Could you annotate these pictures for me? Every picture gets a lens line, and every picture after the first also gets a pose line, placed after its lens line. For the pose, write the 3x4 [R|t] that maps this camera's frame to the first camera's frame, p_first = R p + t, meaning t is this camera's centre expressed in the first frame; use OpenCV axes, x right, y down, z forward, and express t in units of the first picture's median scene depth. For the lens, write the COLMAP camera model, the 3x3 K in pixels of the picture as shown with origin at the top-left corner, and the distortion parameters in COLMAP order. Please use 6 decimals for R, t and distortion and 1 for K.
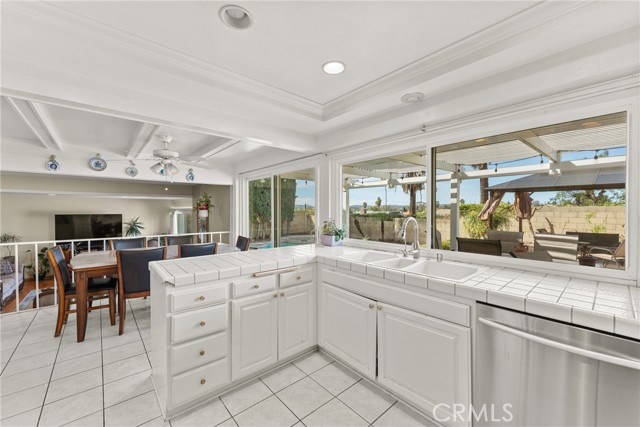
lens RADIAL K [[256.3, 0, 322.5], [0, 256.3, 214.4], [0, 0, 1]] dist [-0.002975, -0.001140]
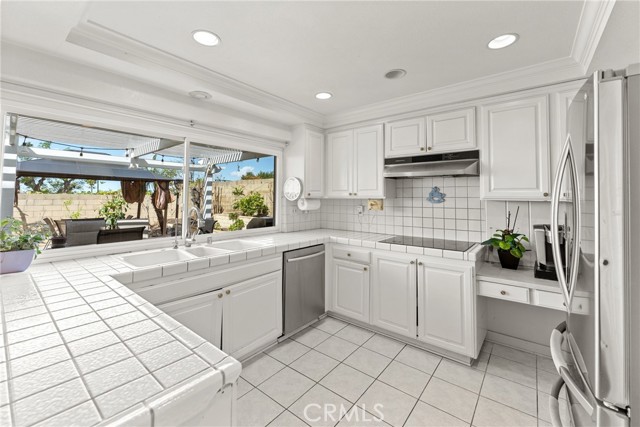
lens RADIAL K [[256.3, 0, 324.2], [0, 256.3, 190.3], [0, 0, 1]] dist [-0.002975, -0.001140]
pose [[-0.177481, 0.031513, 0.983620, -0.397127], [0.011262, 0.999487, -0.029989, -0.009565], [-0.984060, 0.005755, -0.177745, 0.345778]]
